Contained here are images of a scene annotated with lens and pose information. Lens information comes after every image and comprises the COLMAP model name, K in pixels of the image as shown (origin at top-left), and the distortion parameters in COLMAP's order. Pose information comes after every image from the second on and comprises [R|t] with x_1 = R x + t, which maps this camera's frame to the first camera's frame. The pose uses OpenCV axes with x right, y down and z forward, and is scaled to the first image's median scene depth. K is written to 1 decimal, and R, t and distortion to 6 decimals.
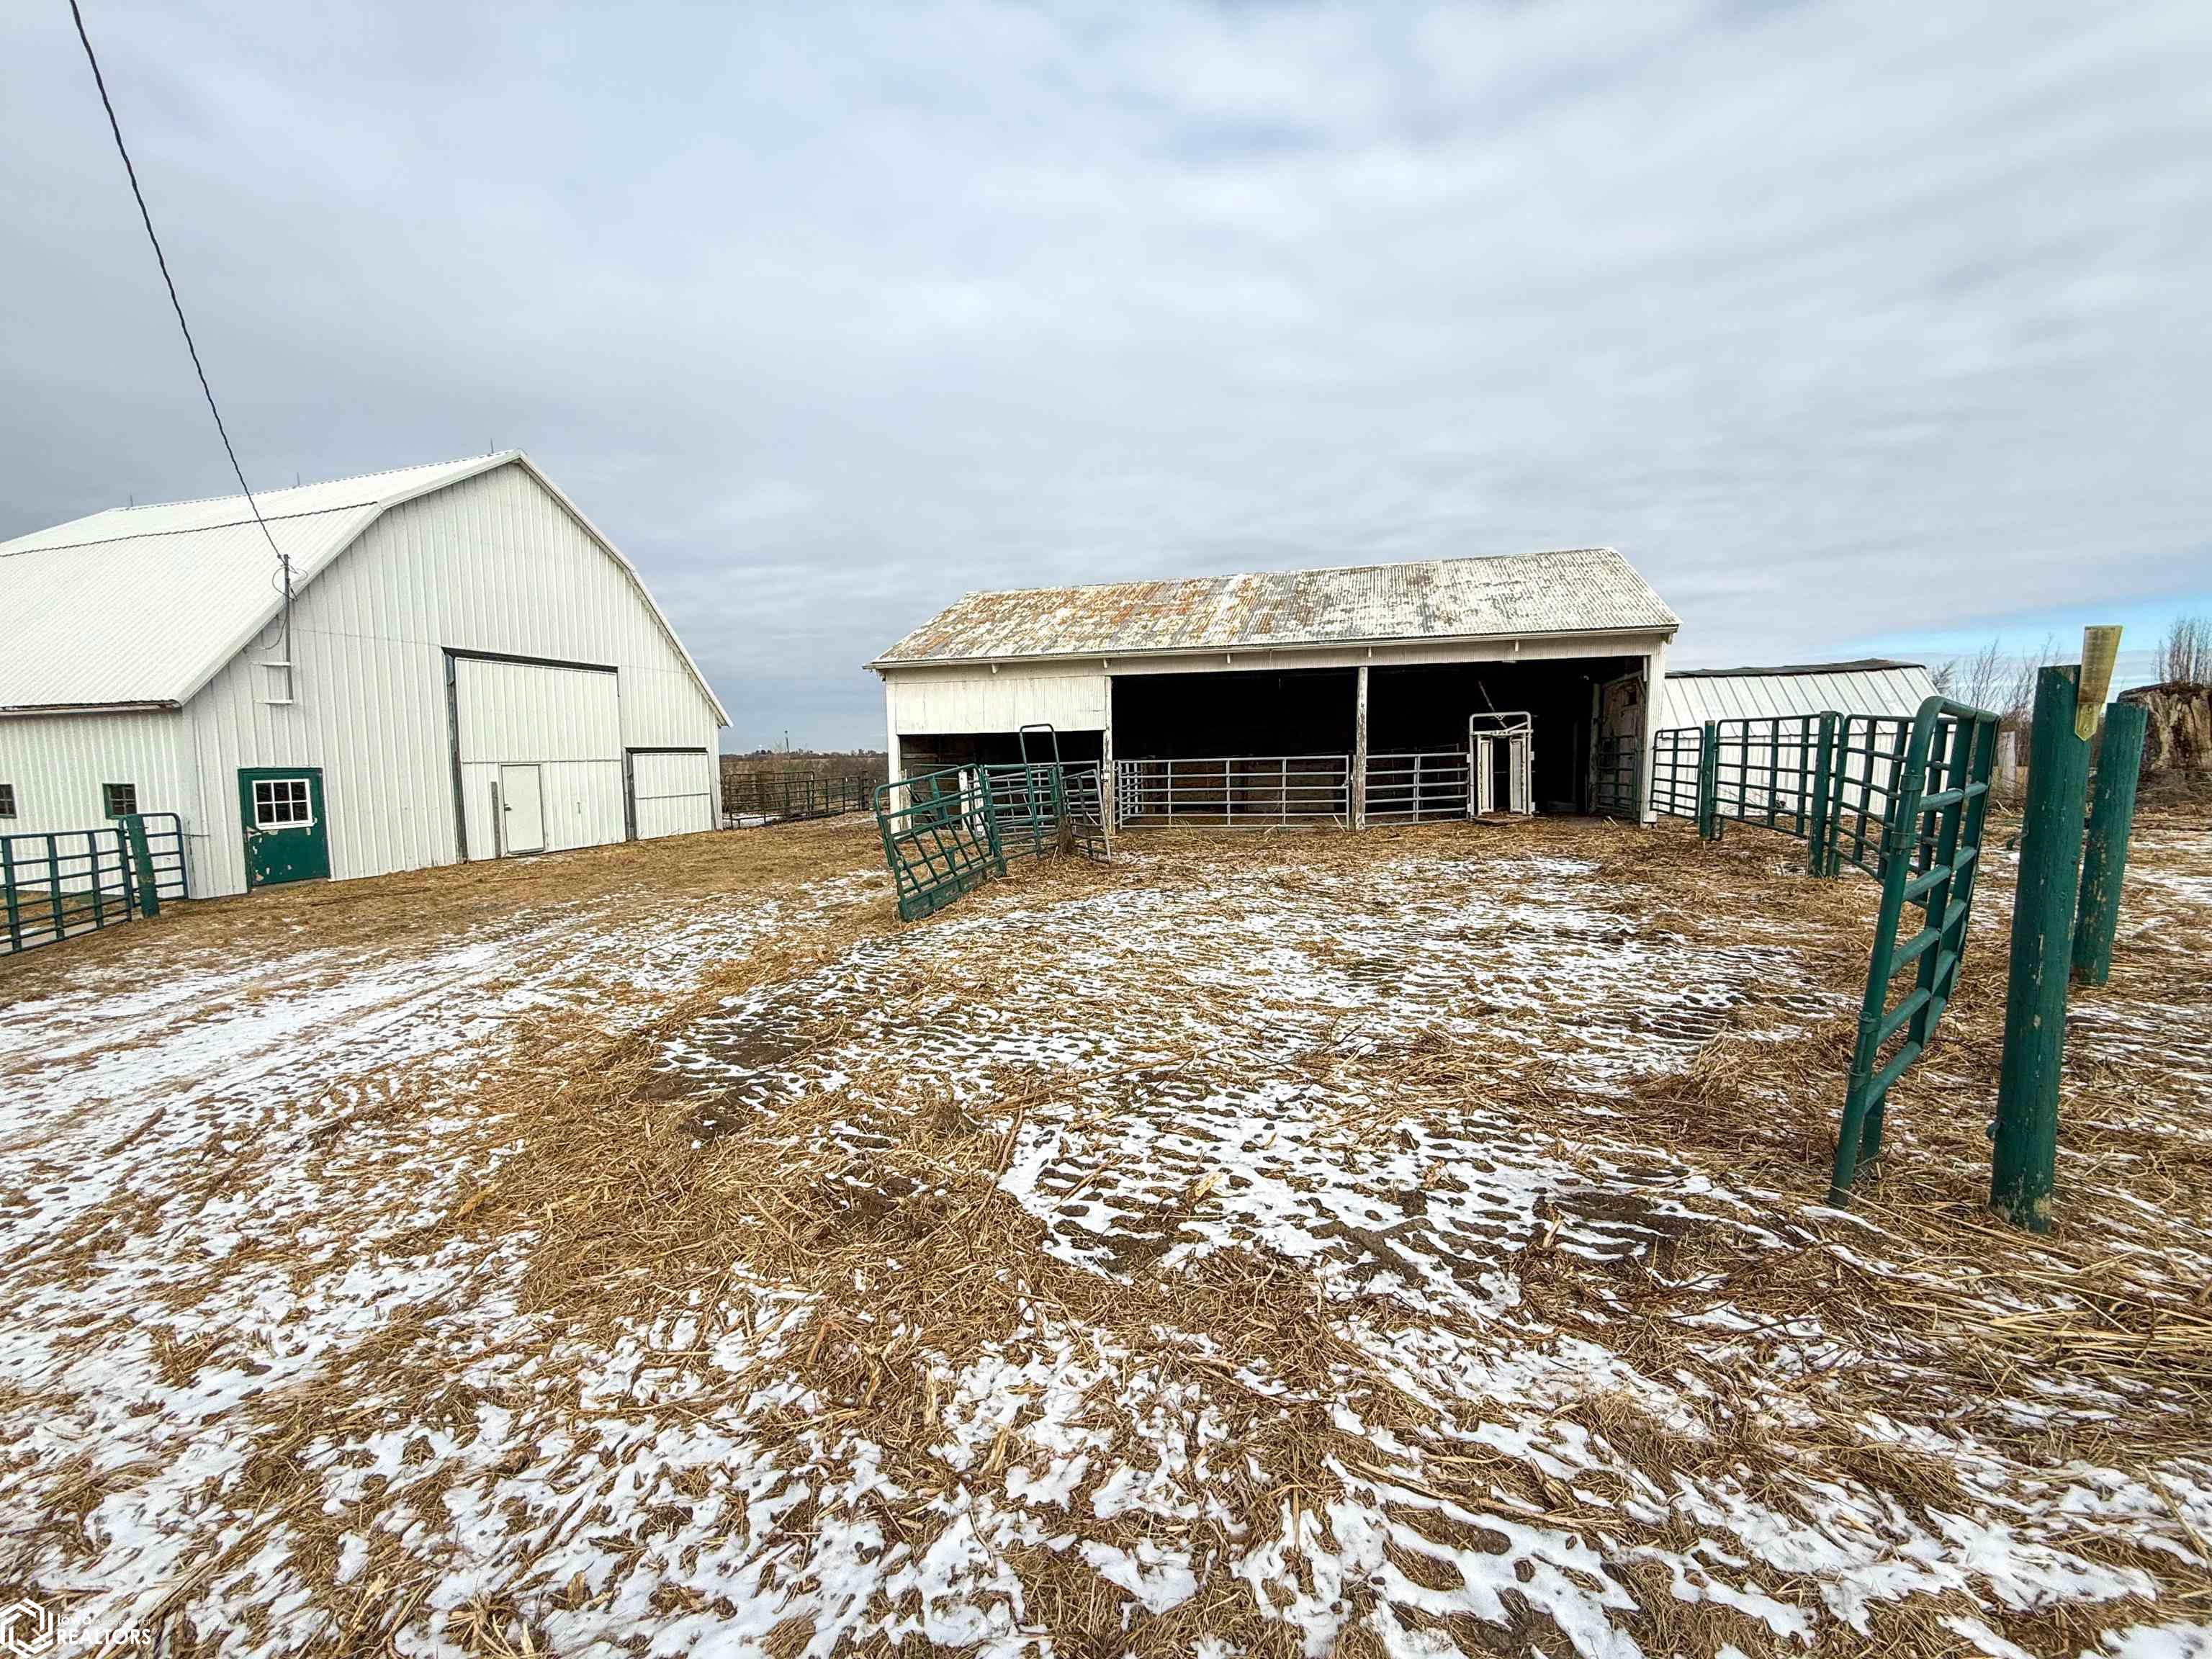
lens RADIAL K [[885.0, 0, 1113.9], [0, 885.0, 829.7], [0, 0, 1]] dist [0.001915, 0.000251]
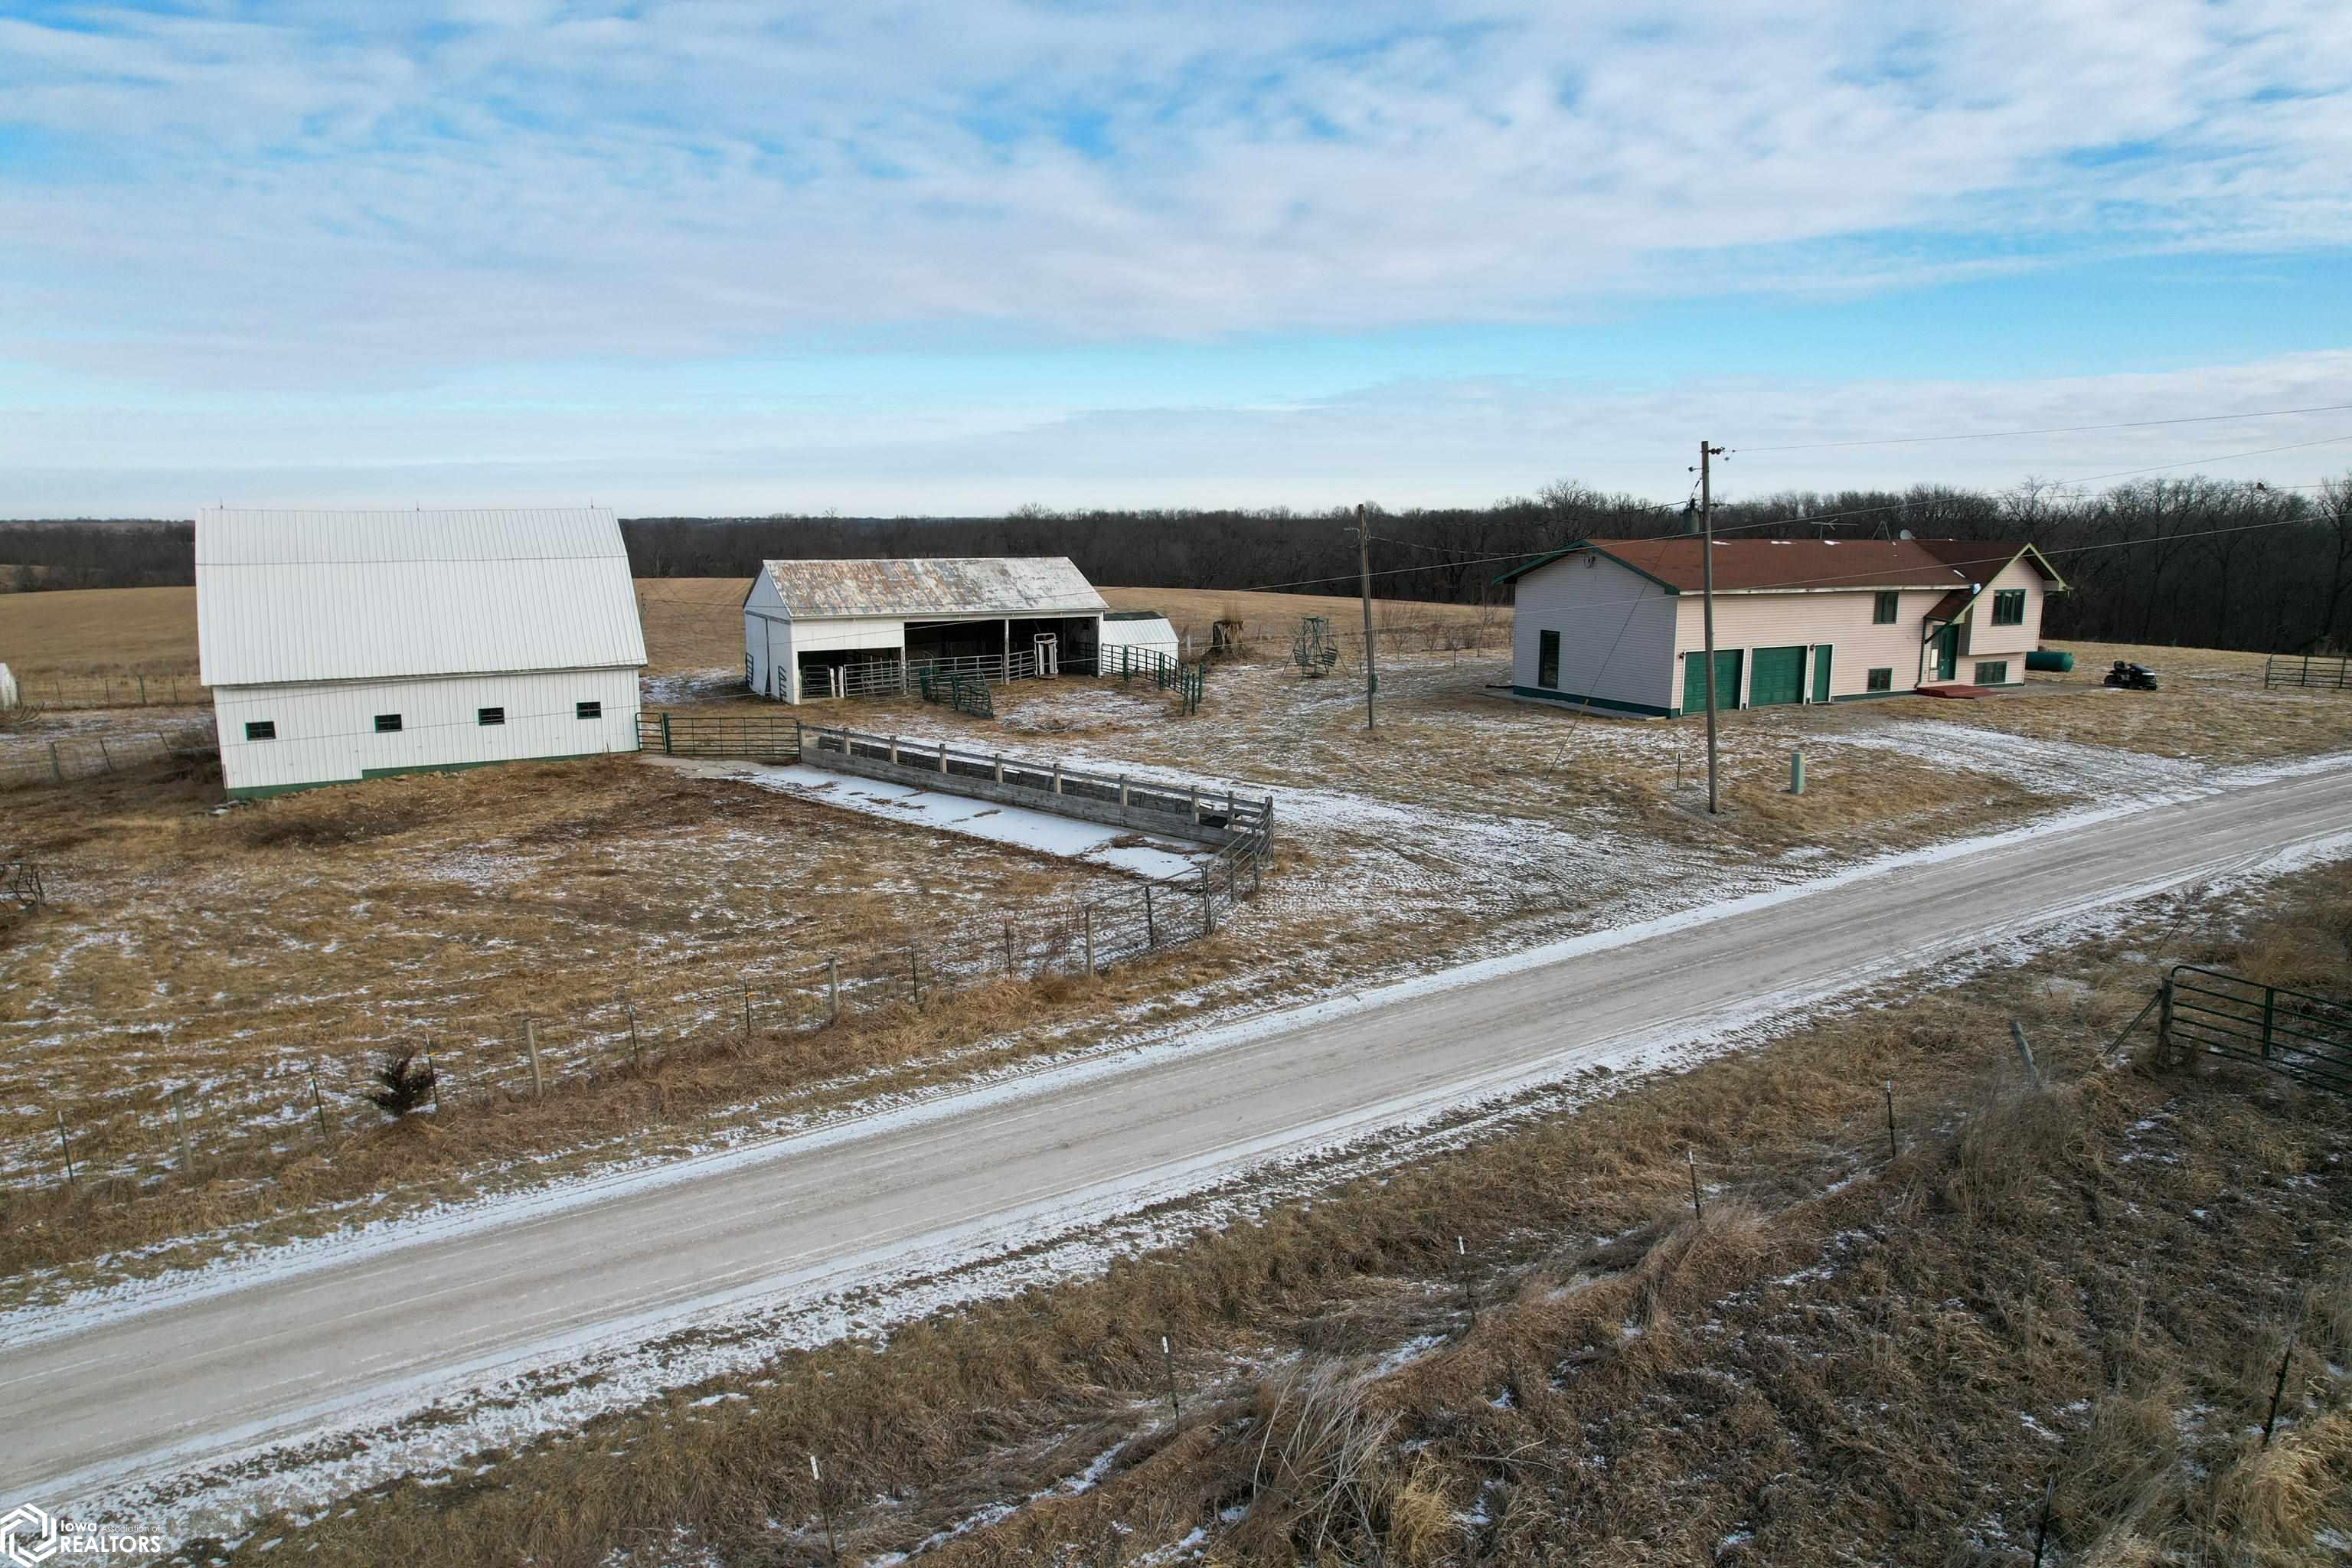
lens RADIAL K [[1518.6, 0, 1174.1], [0, 1518.6, 775.3], [0, 0, 1]] dist [-0.060367, 0.048657]
pose [[0.693925, -0.106028, 0.712198, -2.318130], [0.051712, 0.993883, 0.097579, -0.132337], [-0.718188, -0.030883, 0.695163, -2.155665]]
